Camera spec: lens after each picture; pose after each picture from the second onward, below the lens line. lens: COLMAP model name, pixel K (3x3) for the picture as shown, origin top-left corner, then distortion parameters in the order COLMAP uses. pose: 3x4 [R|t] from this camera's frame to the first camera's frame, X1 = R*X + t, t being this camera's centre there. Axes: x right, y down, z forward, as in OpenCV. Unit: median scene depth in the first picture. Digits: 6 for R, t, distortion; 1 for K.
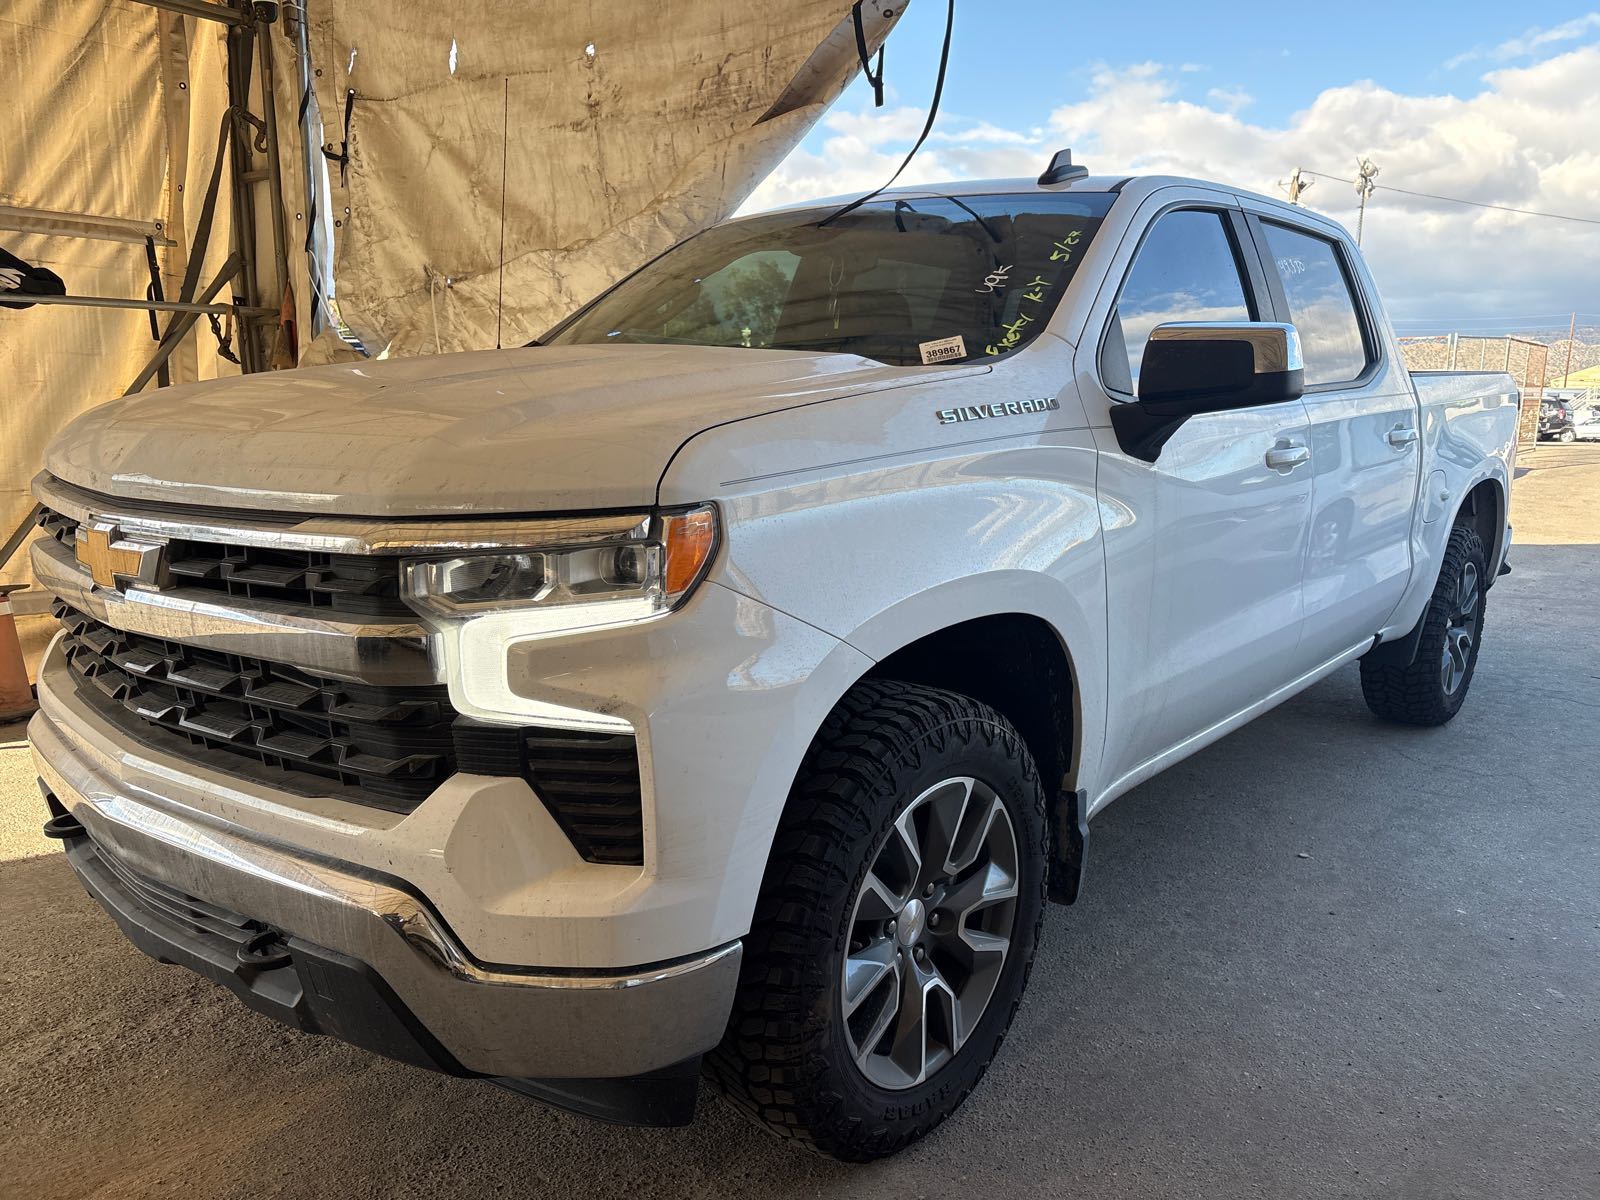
lens RADIAL K [[1255.6, 0, 800.0], [0, 1255.6, 600.0], [0, 0, 1]] dist [0.067490, -0.000073]
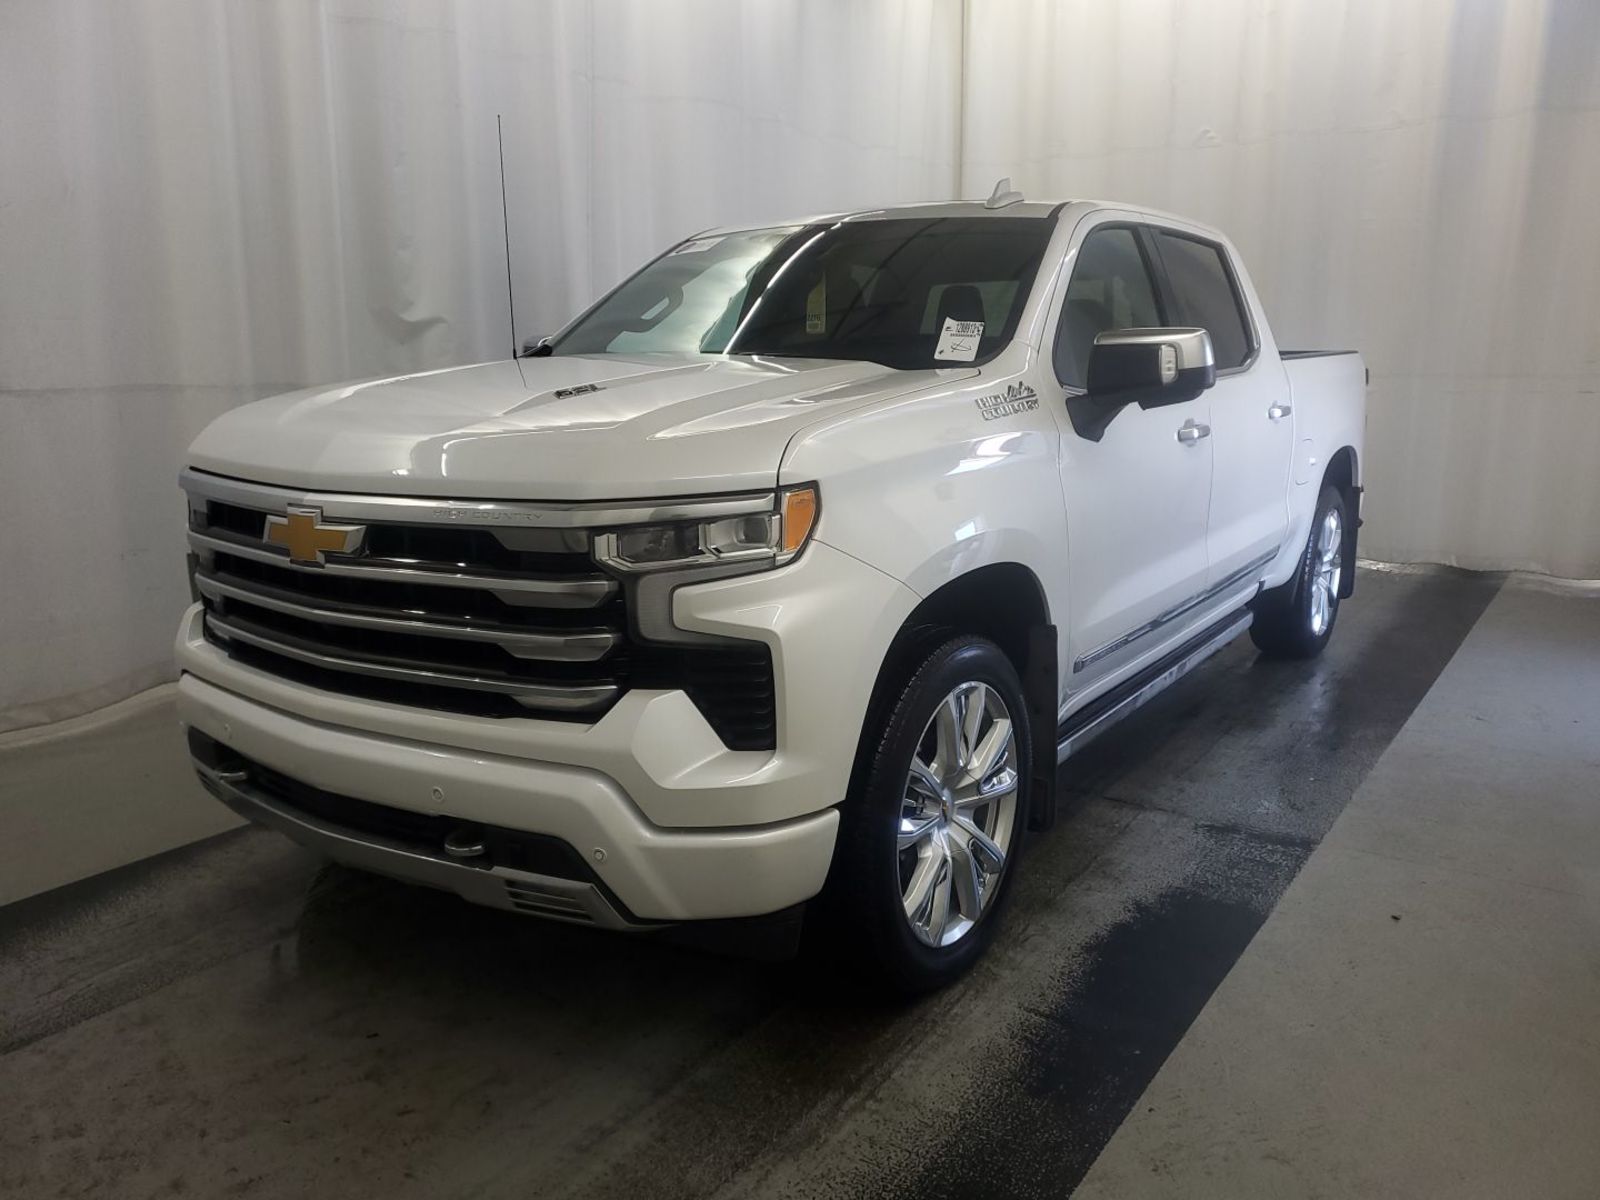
lens RADIAL K [[1397.5, 0, 800.0], [0, 1397.5, 600.0], [0, 0, 1]] dist [-0.003533, -0.000593]
pose [[0.993211, -0.032538, 0.111687, -0.229633], [0.030575, 0.999347, 0.019243, 0.017540], [-0.112240, -0.015698, 0.993557, -0.465742]]
